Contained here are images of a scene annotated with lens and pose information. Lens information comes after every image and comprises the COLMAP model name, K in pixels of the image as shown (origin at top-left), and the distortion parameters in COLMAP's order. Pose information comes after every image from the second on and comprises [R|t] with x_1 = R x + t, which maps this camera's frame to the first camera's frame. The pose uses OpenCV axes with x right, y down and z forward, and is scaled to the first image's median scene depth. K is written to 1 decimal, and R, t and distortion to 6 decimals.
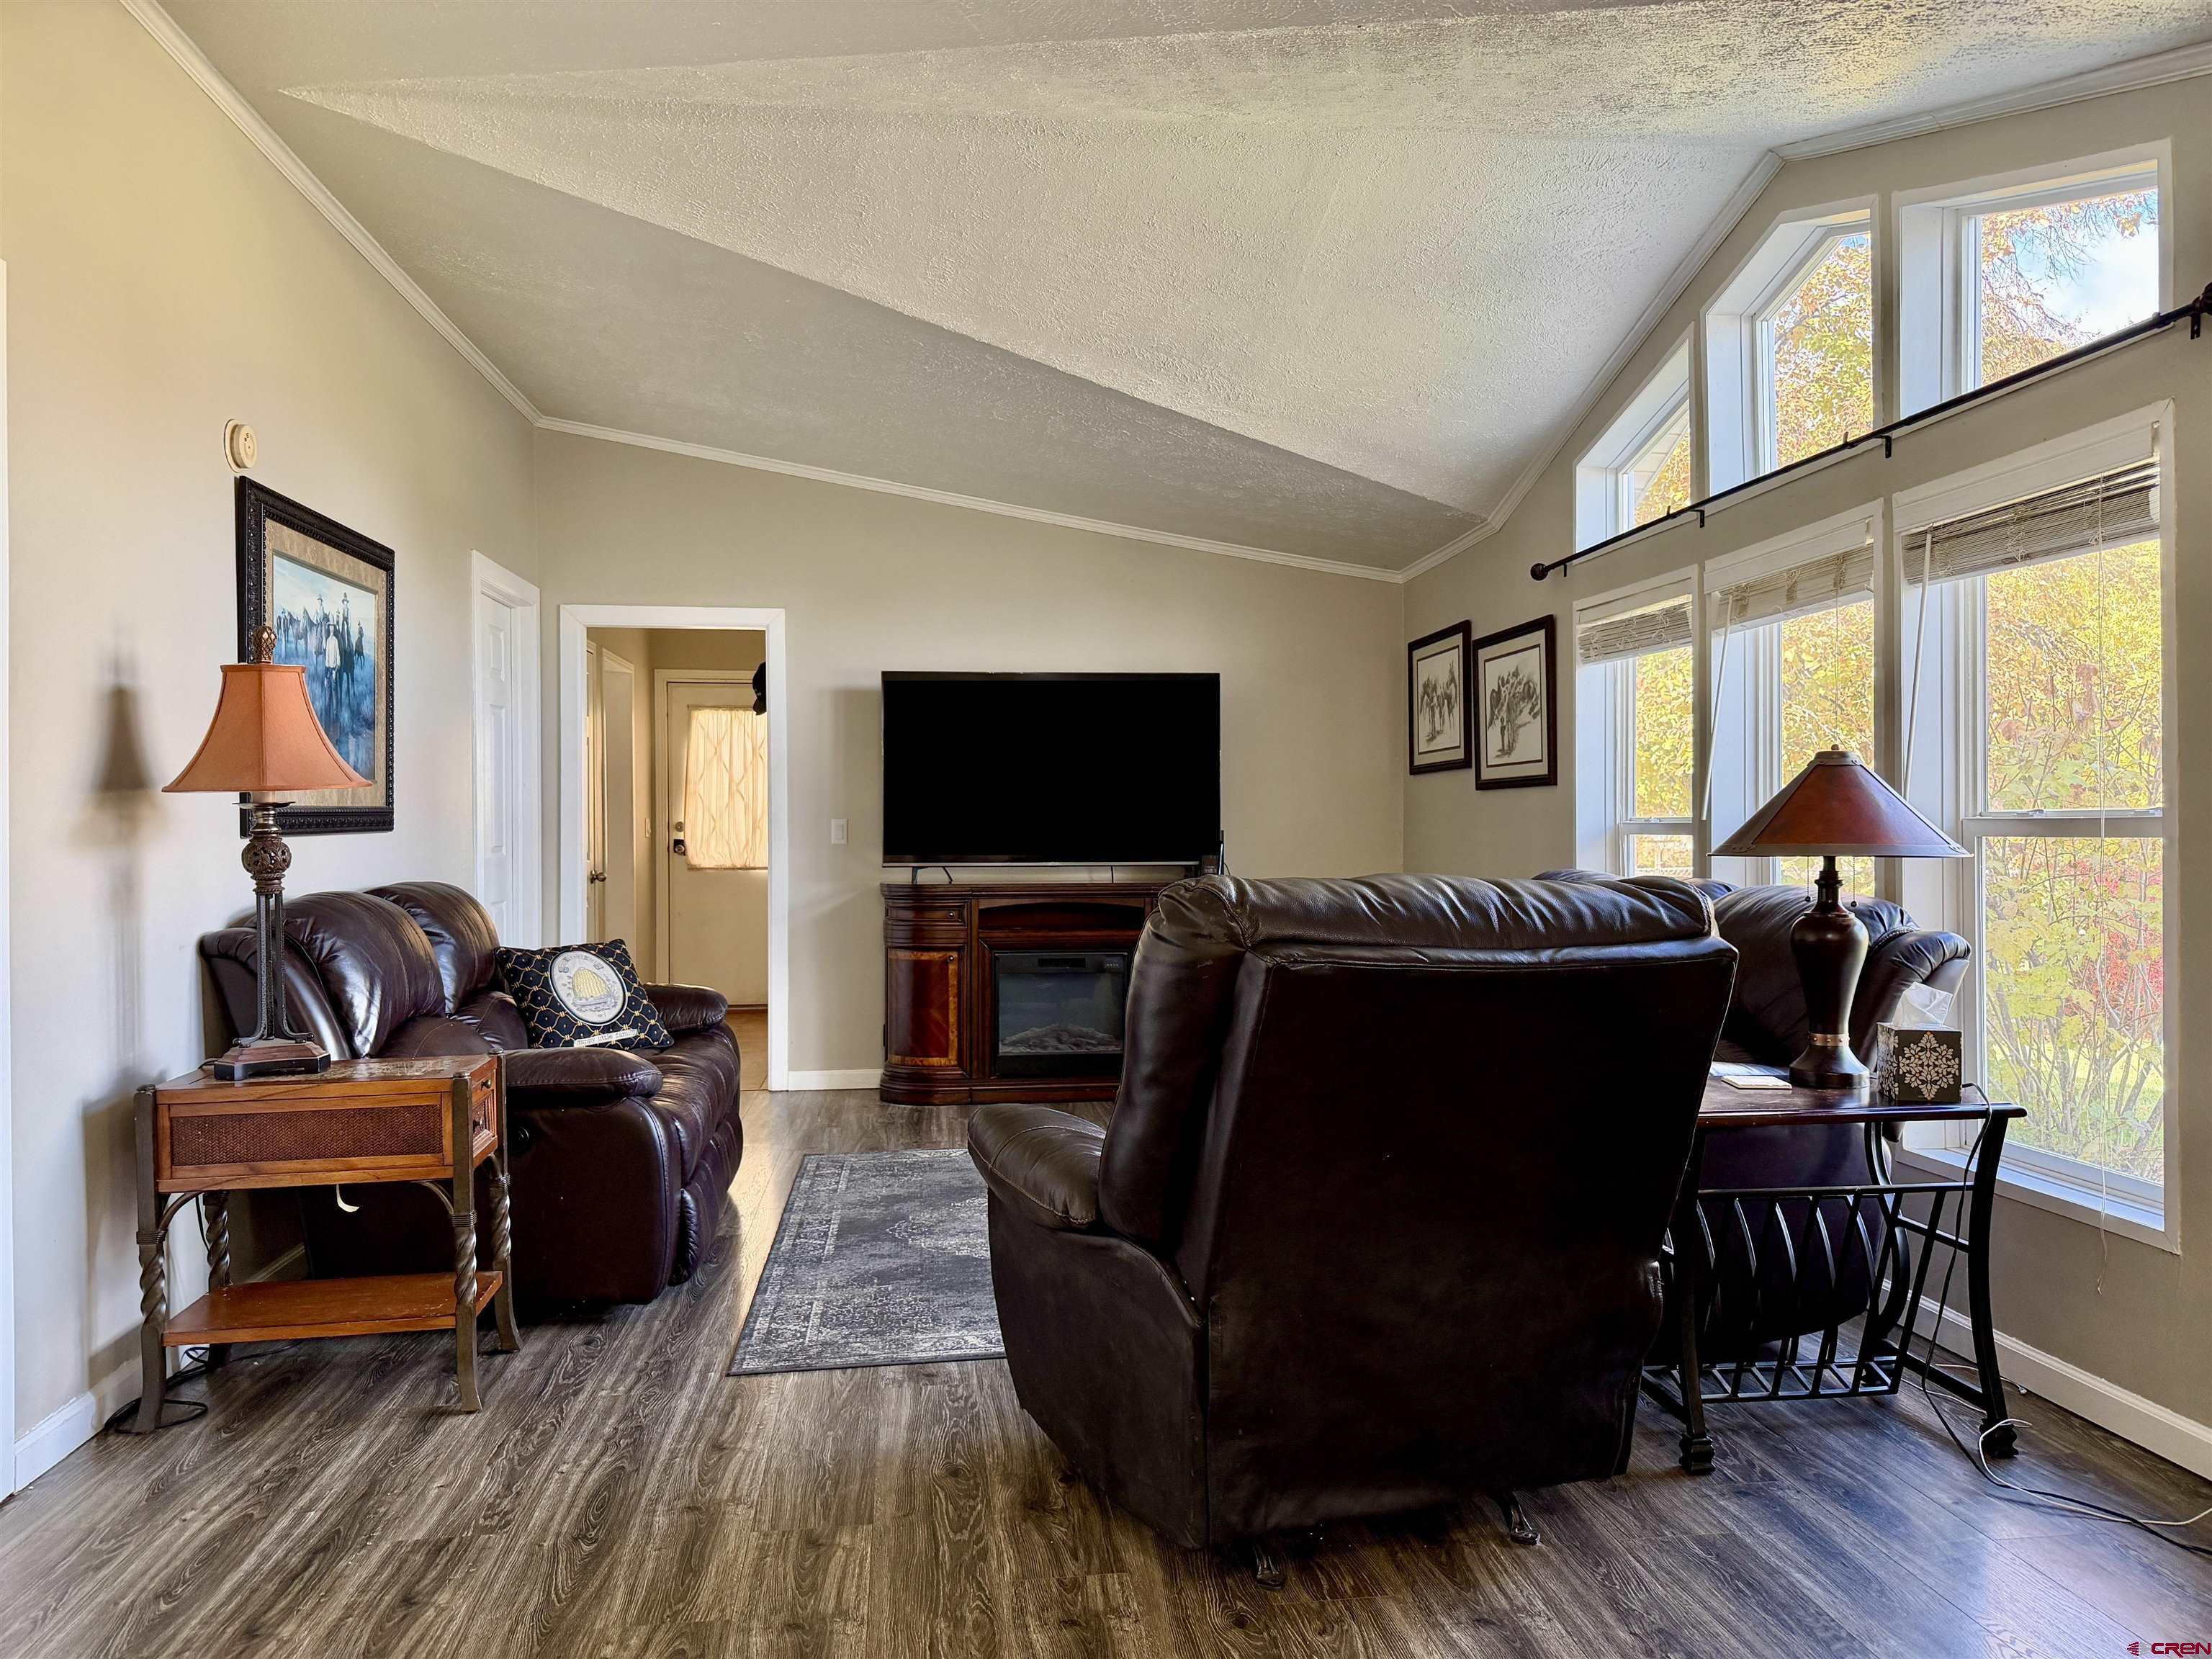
lens RADIAL K [[1566.5, 0, 1100.5], [0, 1566.5, 833.8], [0, 0, 1]] dist [0.060999, -0.072418]
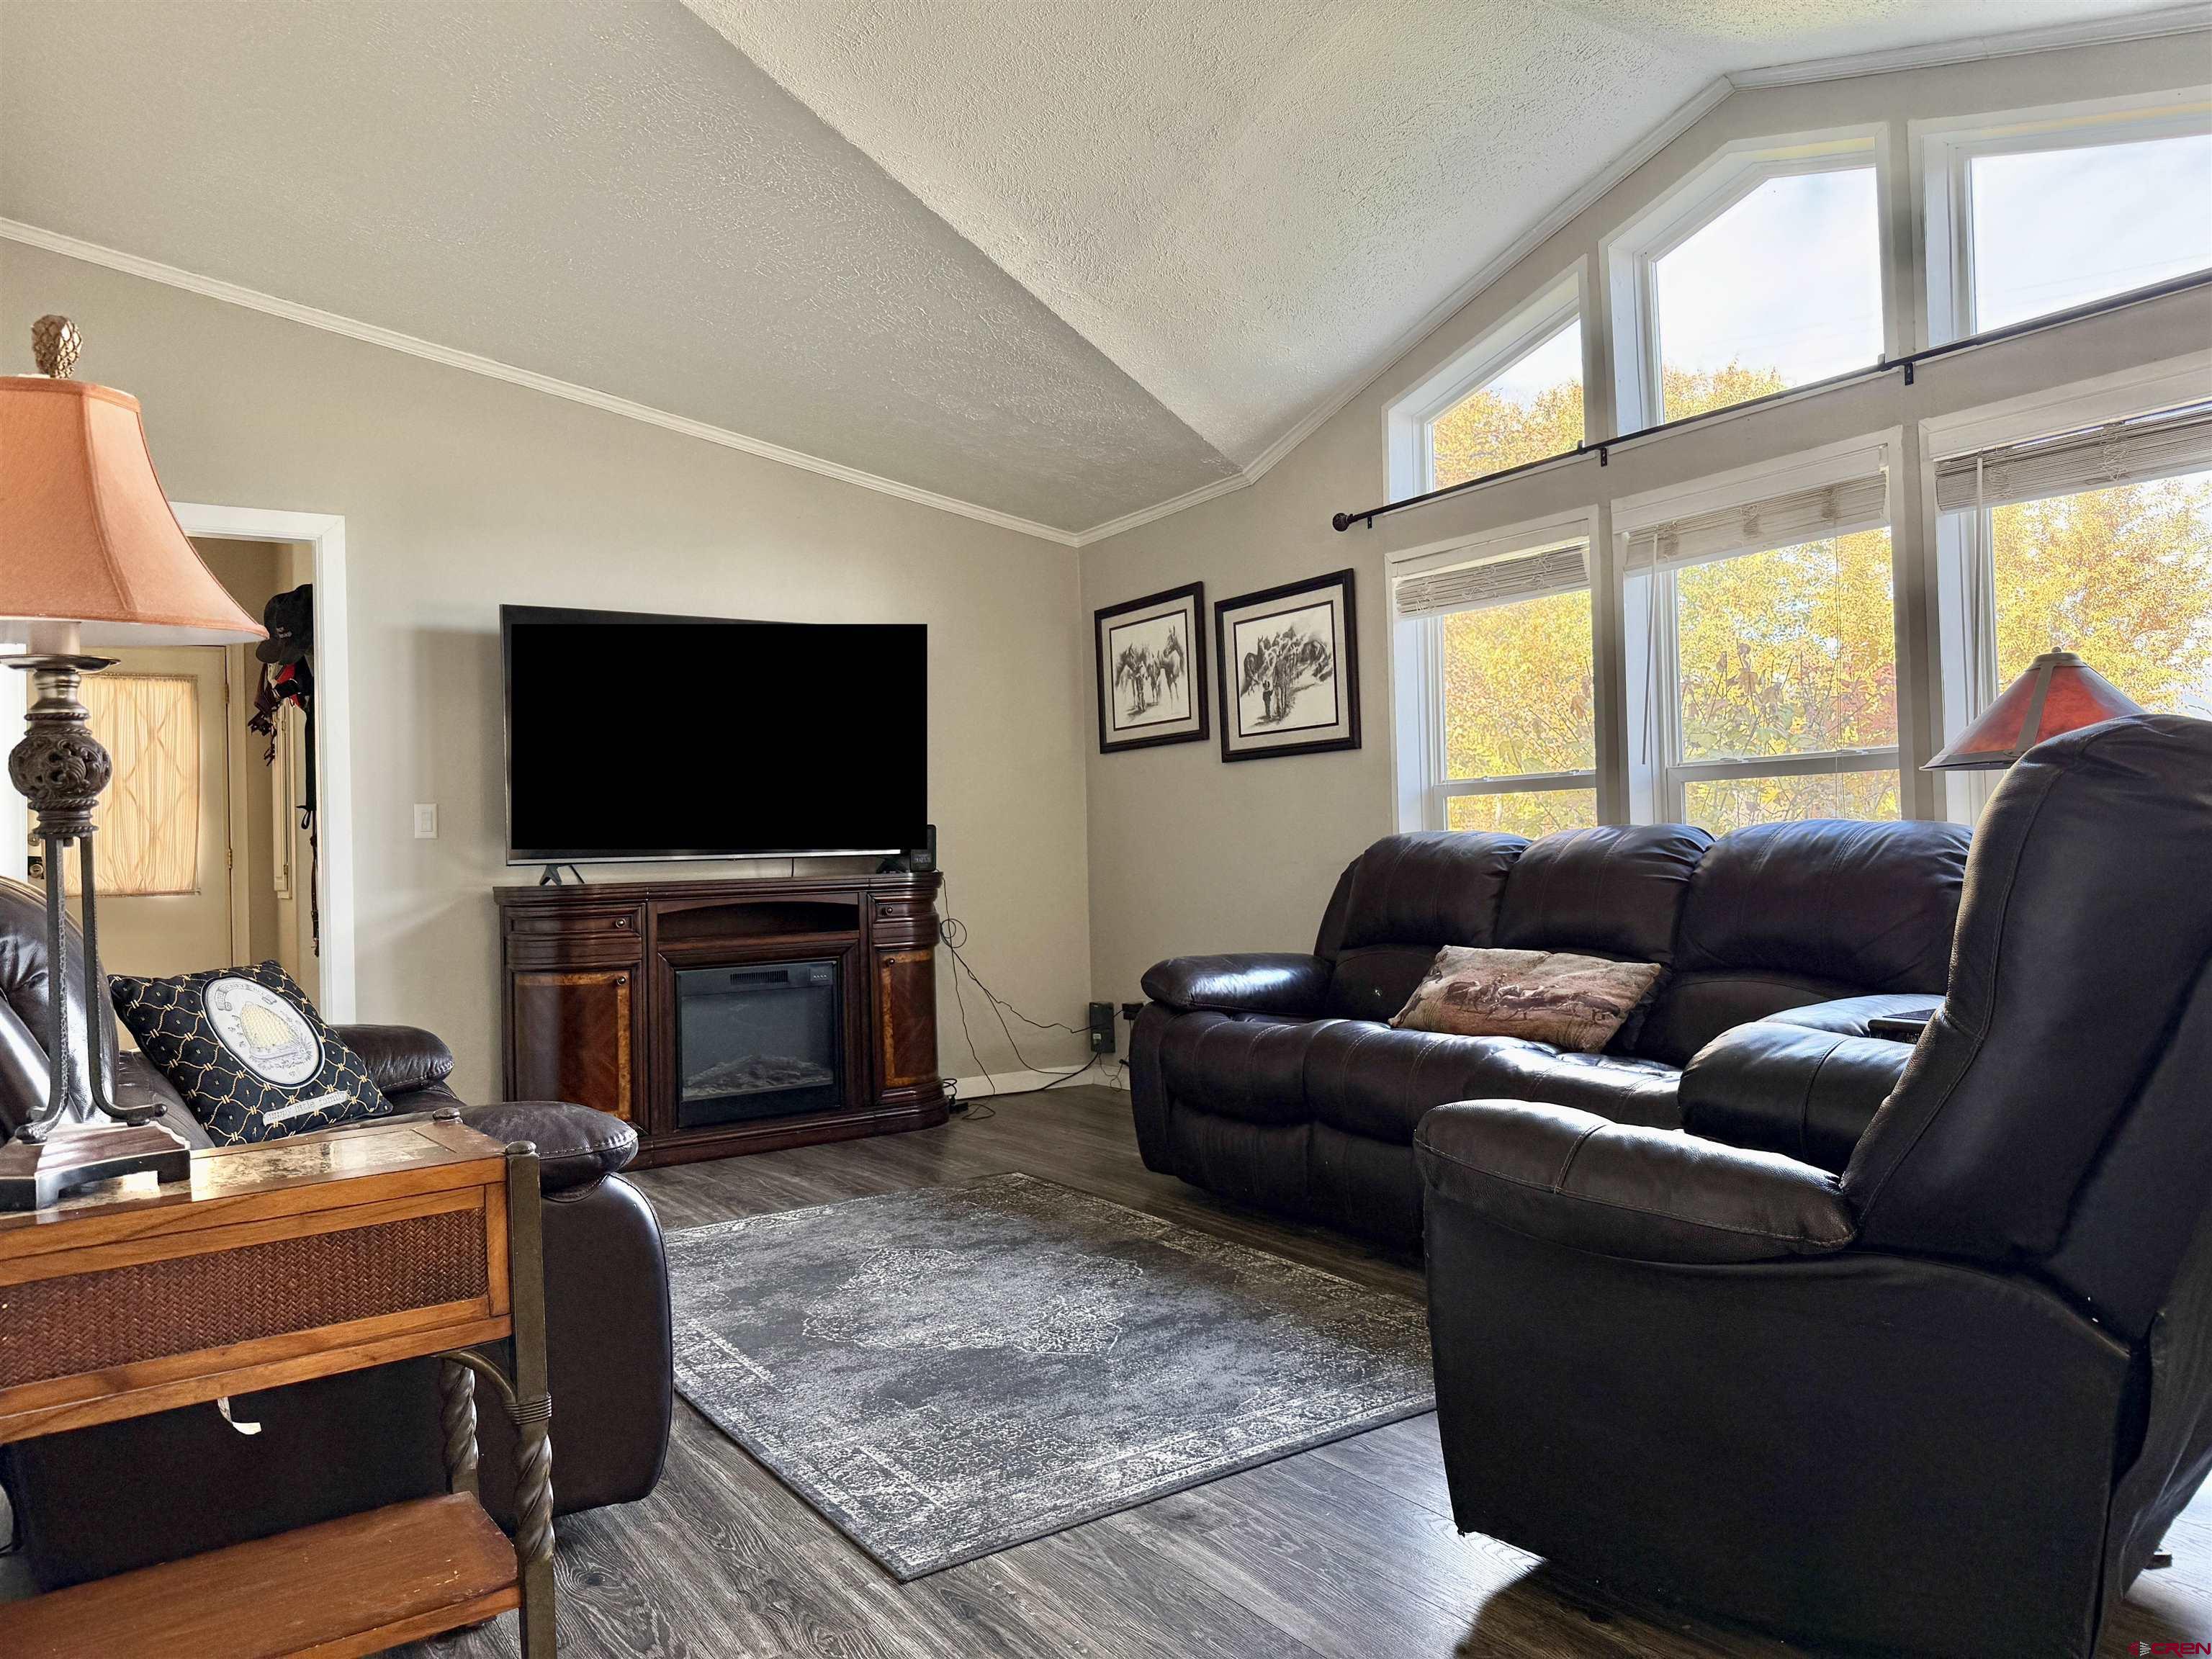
lens RADIAL K [[1566.5, 0, 1114.8], [0, 1566.5, 831.4], [0, 0, 1]] dist [0.060999, -0.072418]
pose [[0.890862, -0.014867, 0.454030, -0.400970], [0.026658, 0.999453, -0.019579, 0.048791], [-0.453490, 0.029546, 0.890771, 0.344860]]
